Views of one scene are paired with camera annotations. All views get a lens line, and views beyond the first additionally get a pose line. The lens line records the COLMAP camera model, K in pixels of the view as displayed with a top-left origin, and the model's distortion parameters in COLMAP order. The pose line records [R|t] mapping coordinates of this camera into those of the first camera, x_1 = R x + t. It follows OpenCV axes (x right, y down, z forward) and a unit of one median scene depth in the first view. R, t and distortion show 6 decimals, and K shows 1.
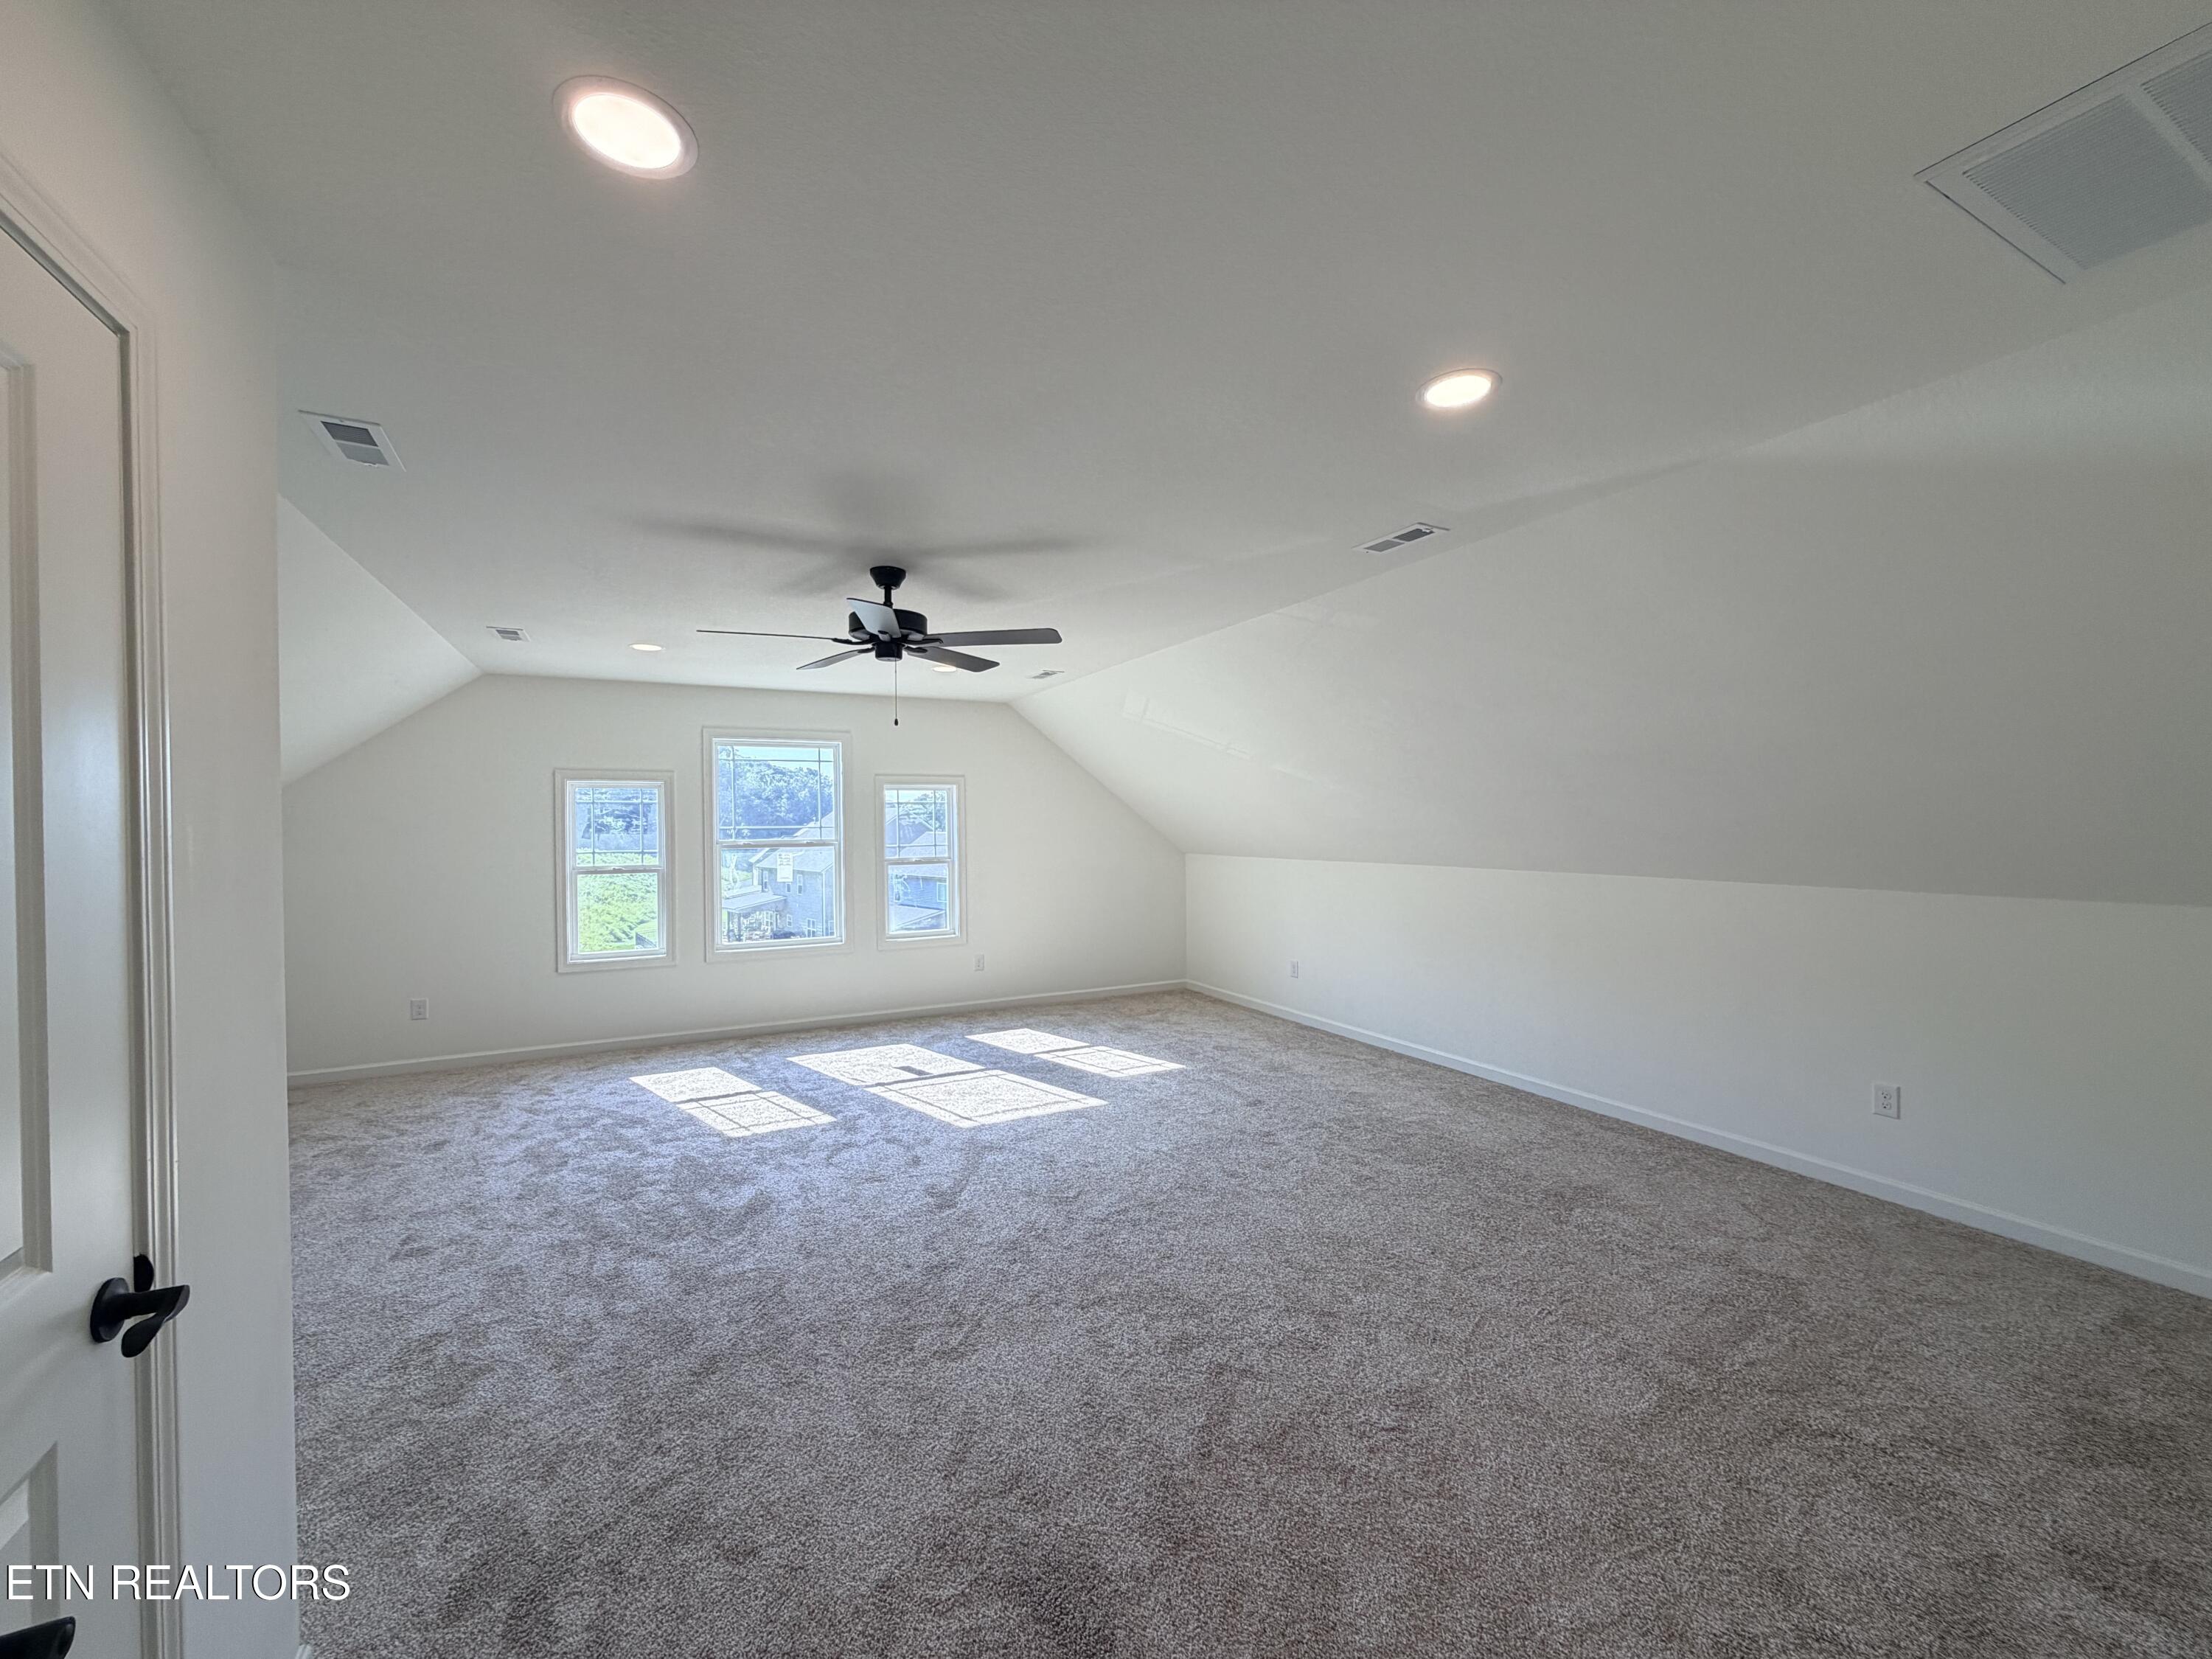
lens RADIAL K [[882.5, 0, 1104.4], [0, 882.5, 838.8], [0, 0, 1]] dist [-0.000951, -0.000380]
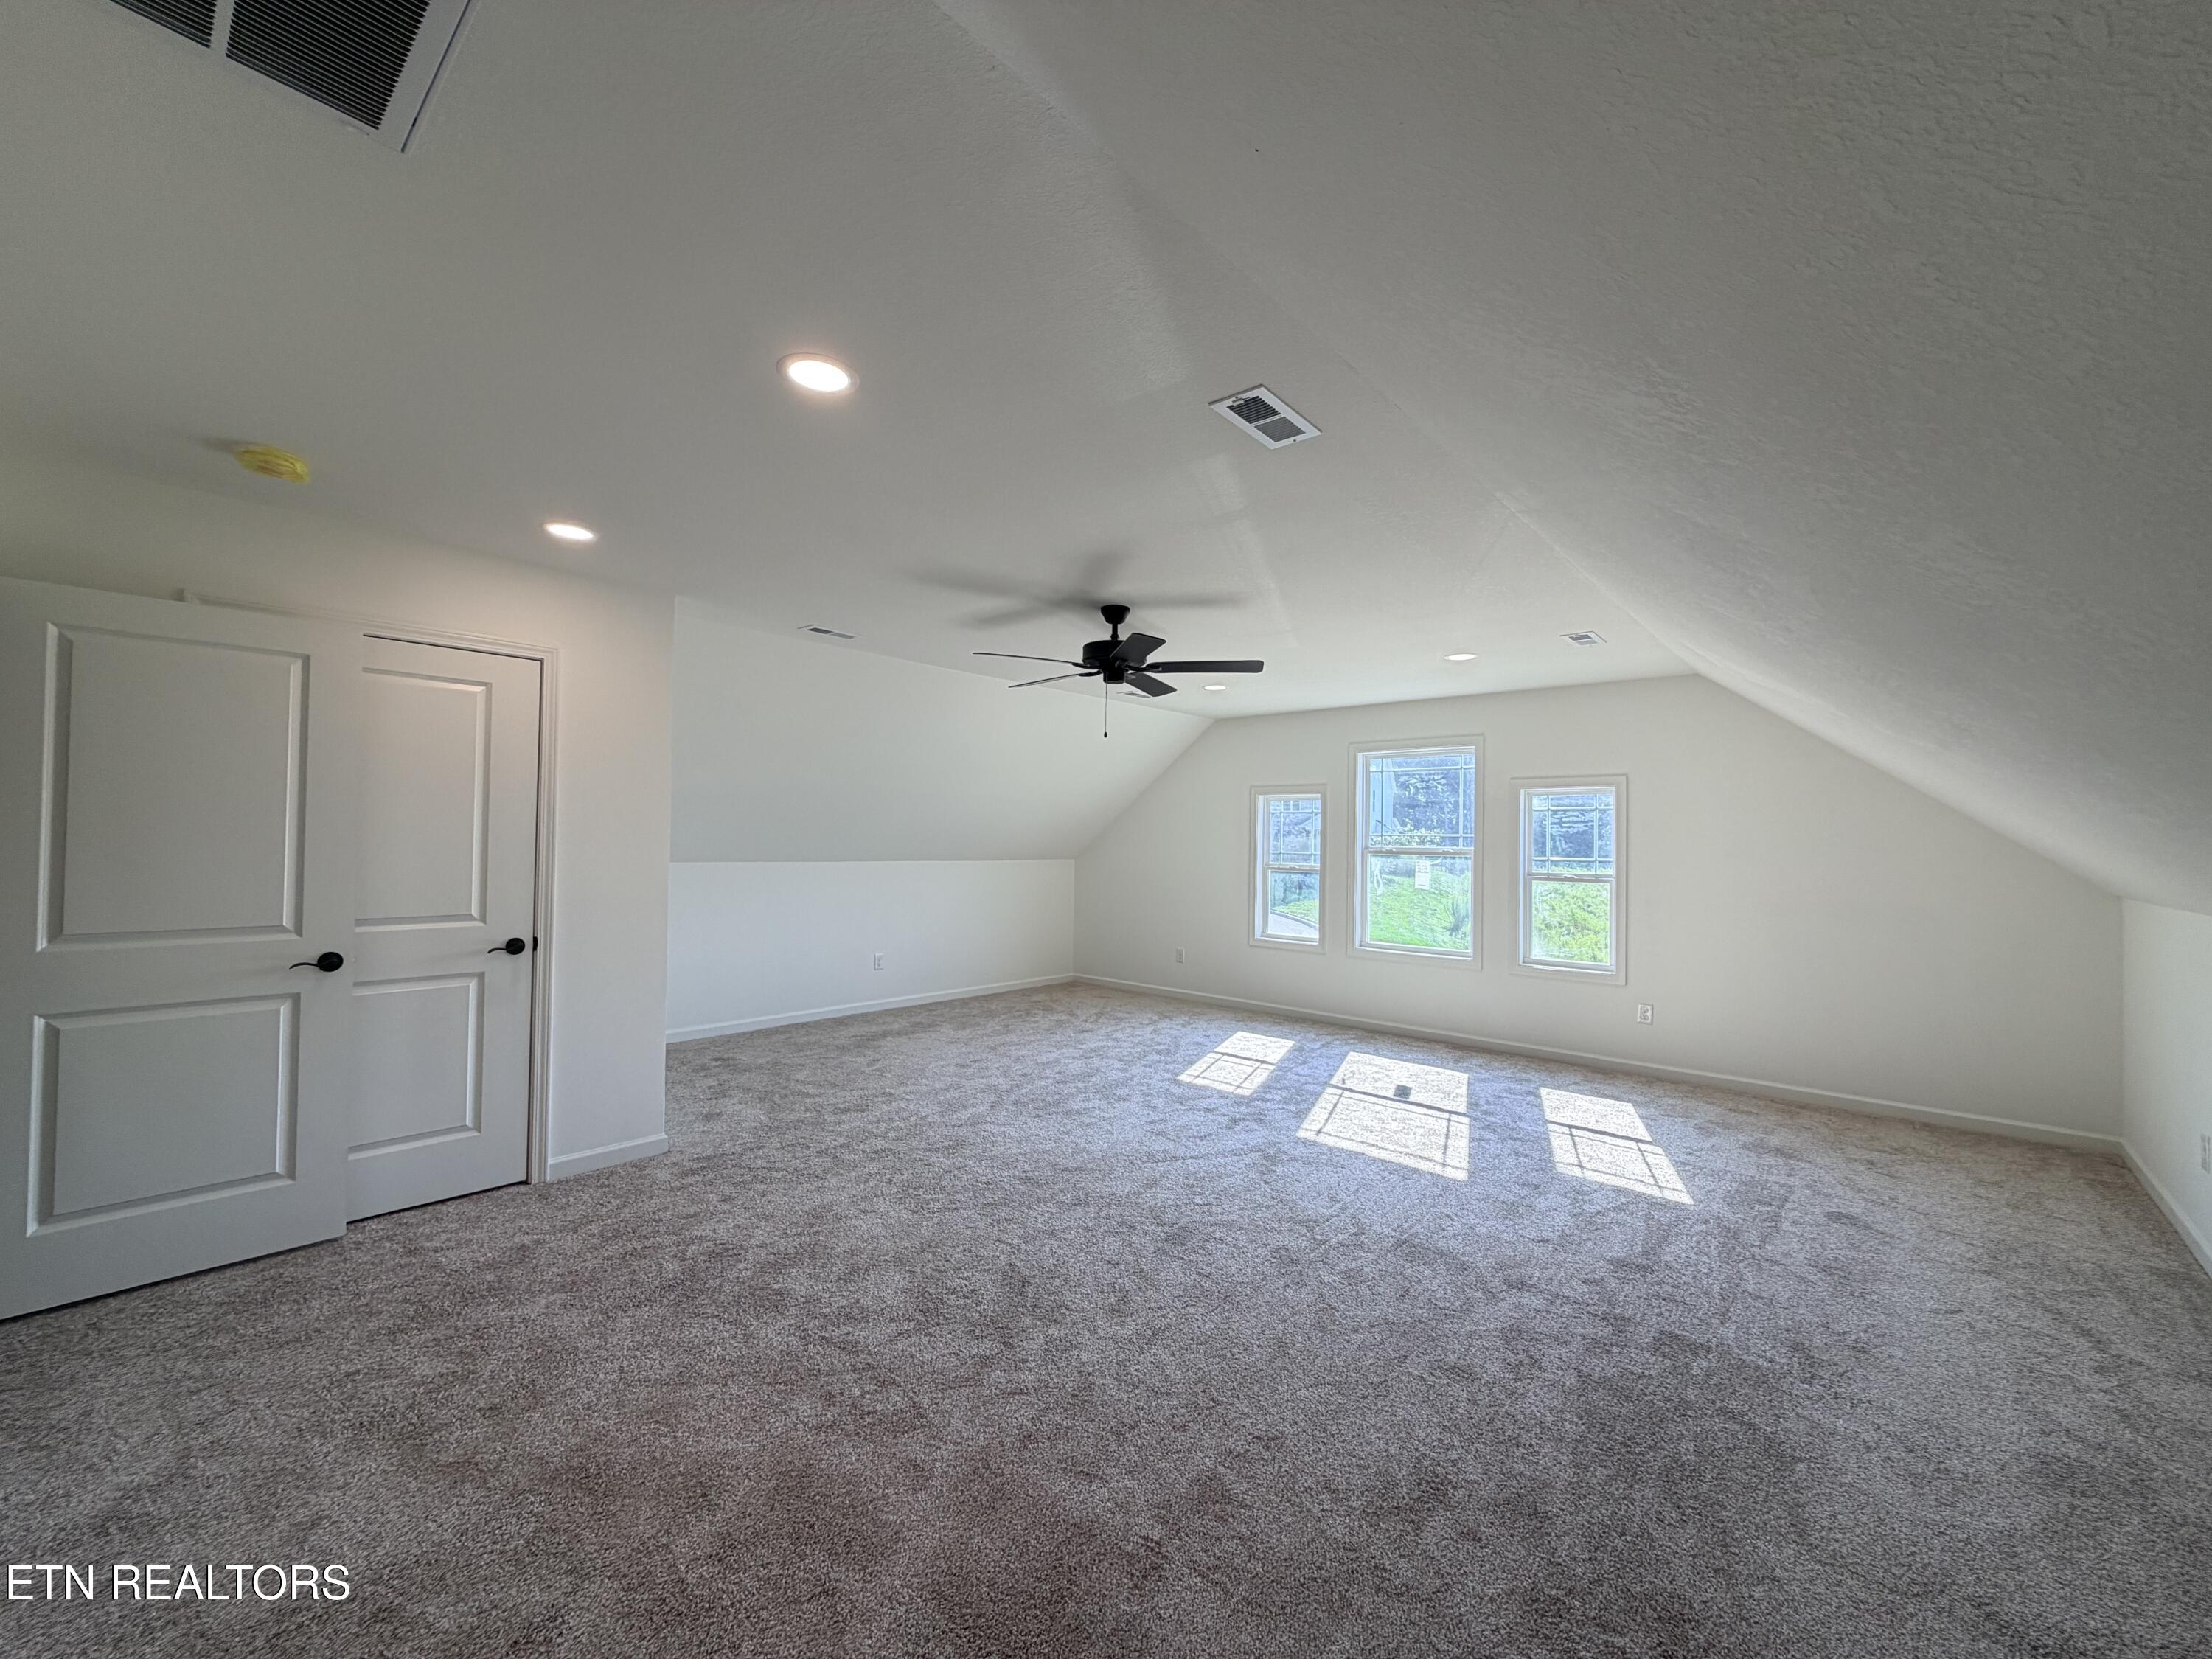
lens RADIAL K [[882.5, 0, 1107.4], [0, 882.5, 829.8], [0, 0, 1]] dist [-0.000951, -0.000380]
pose [[0.355651, 0.000836, -0.934619, 0.658886], [-0.037514, 0.999207, -0.013381, 0.009758], [0.933866, 0.039820, 0.355400, 0.431953]]
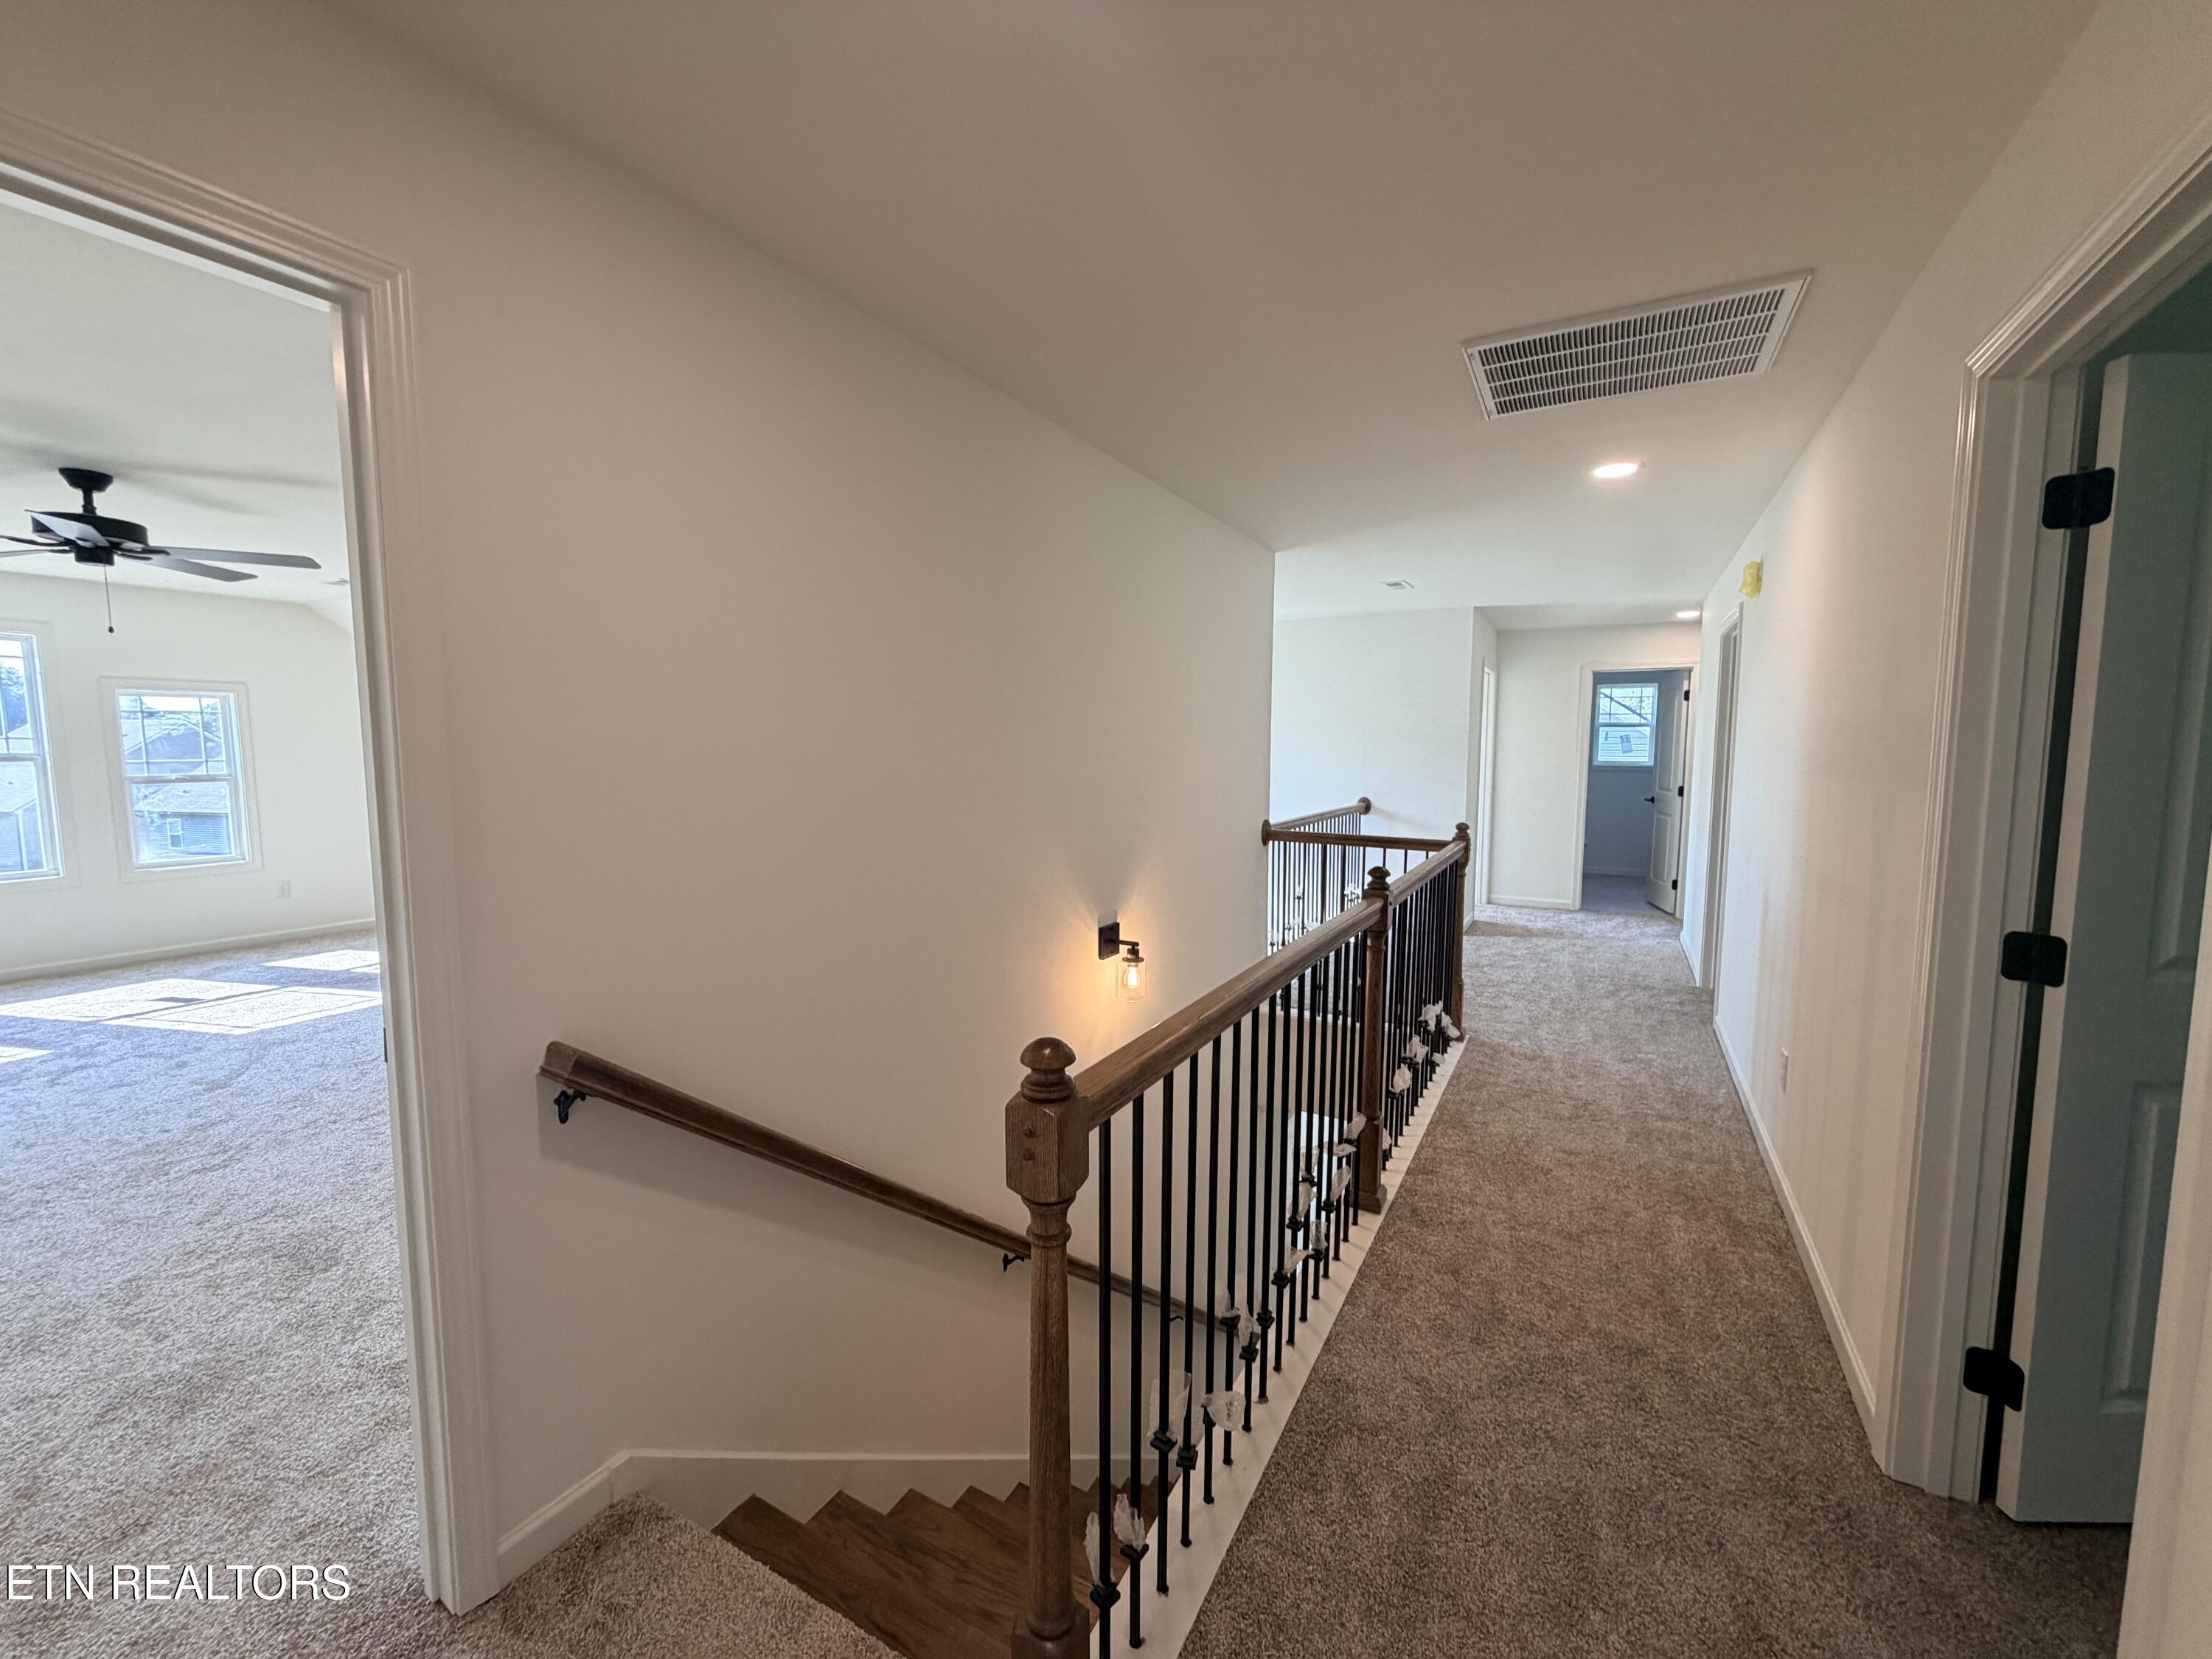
lens RADIAL K [[882.5, 0, 1110.1], [0, 882.5, 833.6], [0, 0, 1]] dist [-0.000951, -0.000380]
pose [[0.834018, -0.042741, 0.550079, 0.112969], [0.000198, 0.997018, 0.077168, 0.017040], [-0.551737, -0.064250, 0.831539, -0.356440]]
